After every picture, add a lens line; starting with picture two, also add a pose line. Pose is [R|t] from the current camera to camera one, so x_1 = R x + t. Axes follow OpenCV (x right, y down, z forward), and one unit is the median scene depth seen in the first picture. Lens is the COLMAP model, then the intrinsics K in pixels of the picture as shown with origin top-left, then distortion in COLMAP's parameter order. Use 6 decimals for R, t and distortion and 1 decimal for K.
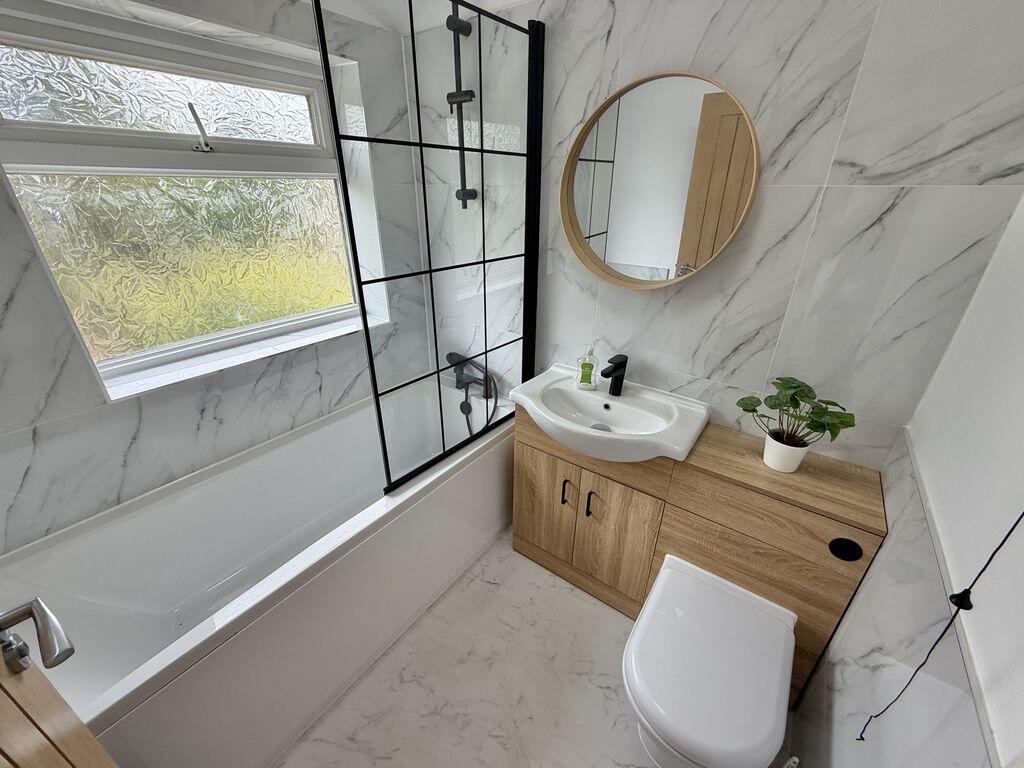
lens RADIAL K [[408.9, 0, 509.8], [0, 408.9, 386.0], [0, 0, 1]] dist [-0.003471, 0.000531]
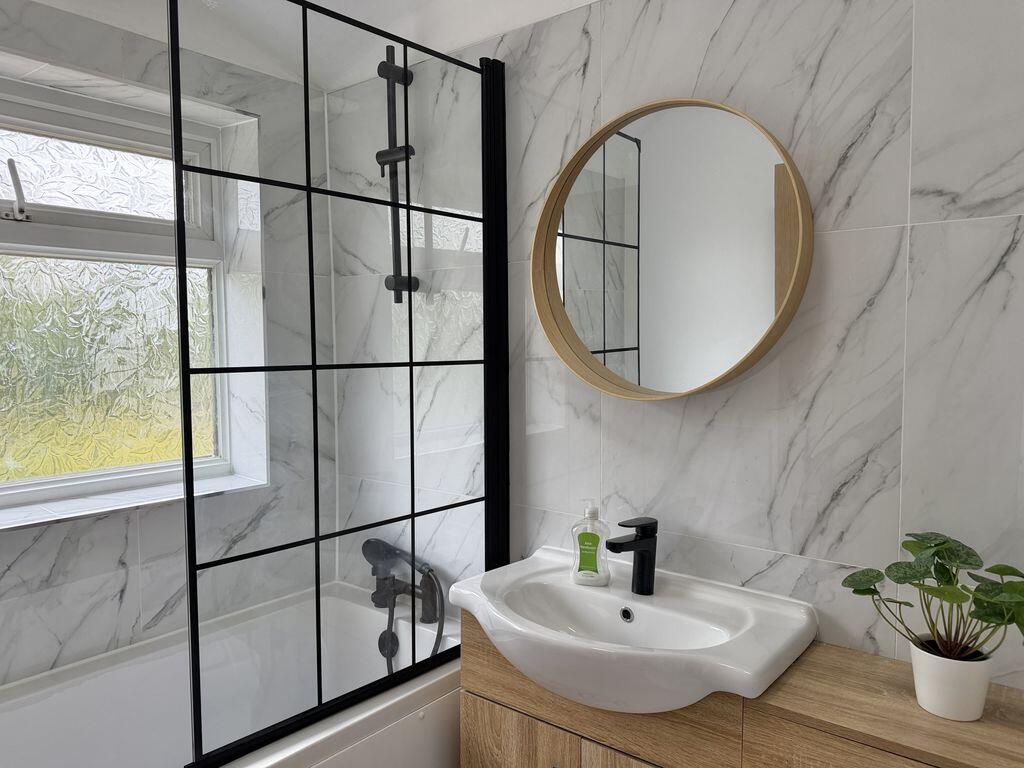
lens RADIAL K [[723.1, 0, 498.9], [0, 723.1, 379.0], [0, 0, 1]] dist [0.062010, -0.079124]
pose [[0.999054, -0.008227, -0.042711, 0.121980], [-0.008350, 0.927410, -0.373952, 0.133804], [0.042687, 0.373955, 0.926464, -0.015029]]
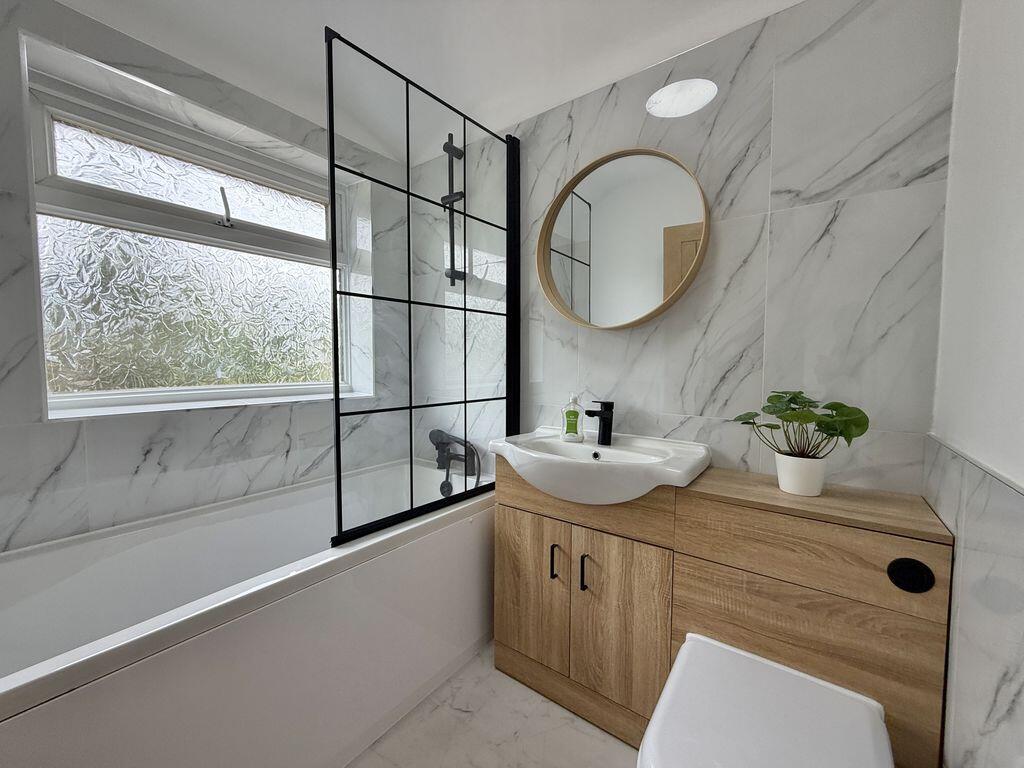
lens RADIAL K [[408.9, 0, 507.6], [0, 408.9, 374.0], [0, 0, 1]] dist [-0.003471, 0.000531]
pose [[0.999980, -0.002079, -0.005892, 0.051573], [-0.000320, 0.924749, -0.380577, 0.246957], [0.006240, 0.380571, 0.924731, 0.103520]]
